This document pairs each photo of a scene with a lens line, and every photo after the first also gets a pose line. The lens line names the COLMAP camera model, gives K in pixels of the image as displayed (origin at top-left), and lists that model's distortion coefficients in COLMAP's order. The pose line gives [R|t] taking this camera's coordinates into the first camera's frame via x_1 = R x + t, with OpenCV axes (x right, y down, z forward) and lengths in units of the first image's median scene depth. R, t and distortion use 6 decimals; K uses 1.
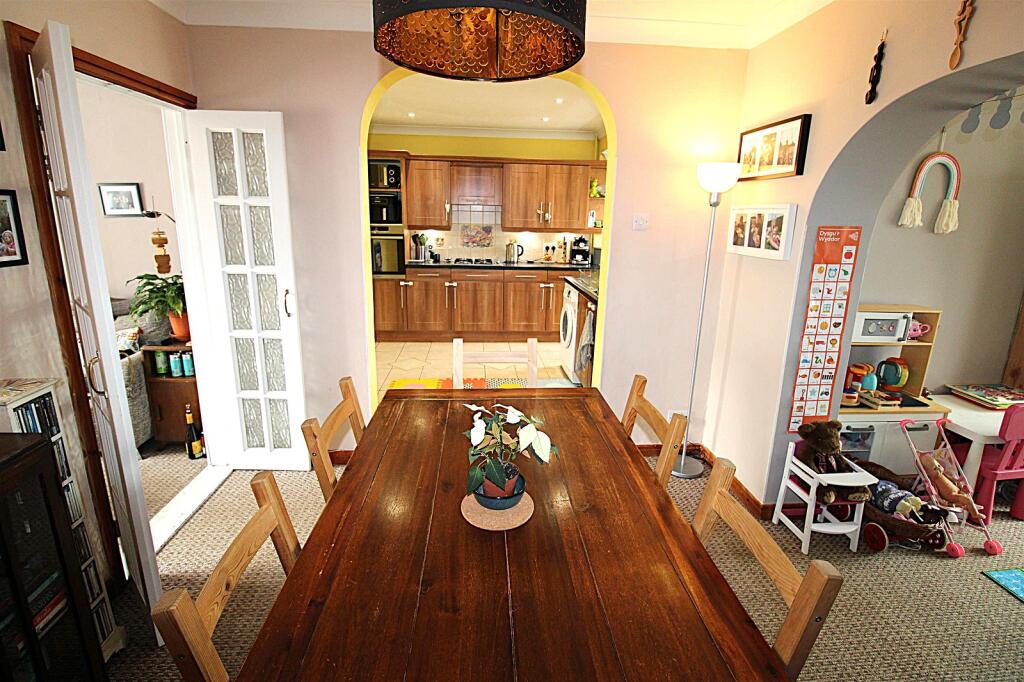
lens RADIAL K [[483.4, 0, 516.7], [0, 483.4, 335.8], [0, 0, 1]] dist [-0.030798, -0.000880]
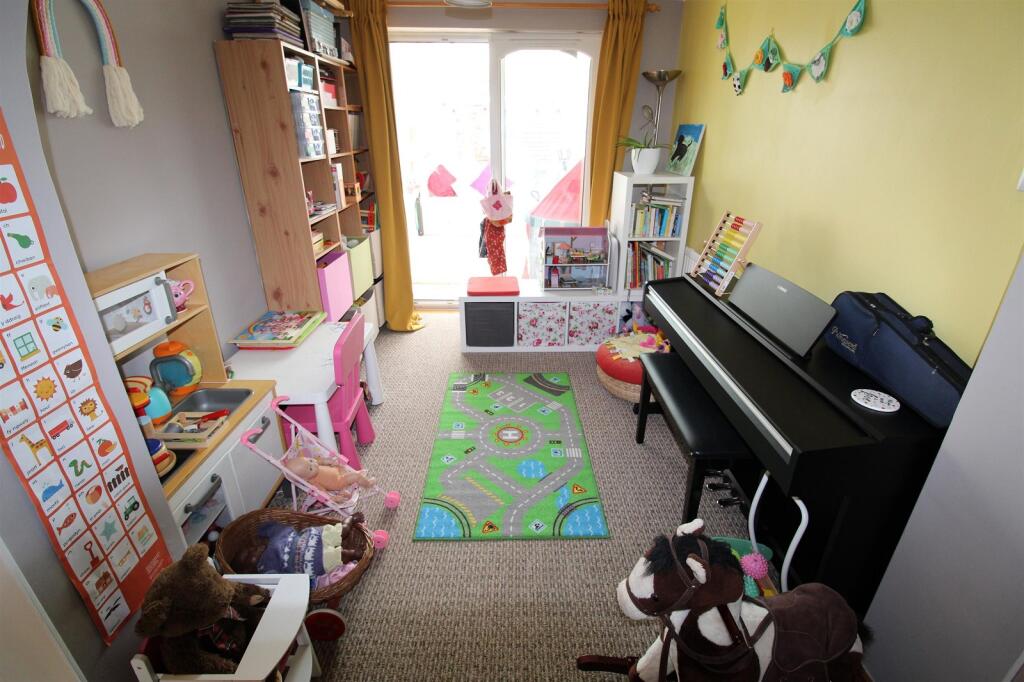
lens RADIAL K [[483.4, 0, 512.3], [0, 483.4, 333.6], [0, 0, 1]] dist [-0.030798, -0.000880]
pose [[0.087606, -0.409818, 0.907951, 0.349895], [0.238928, 0.893494, 0.380239, -0.110149], [-0.967077, 0.183624, 0.176192, 0.556461]]
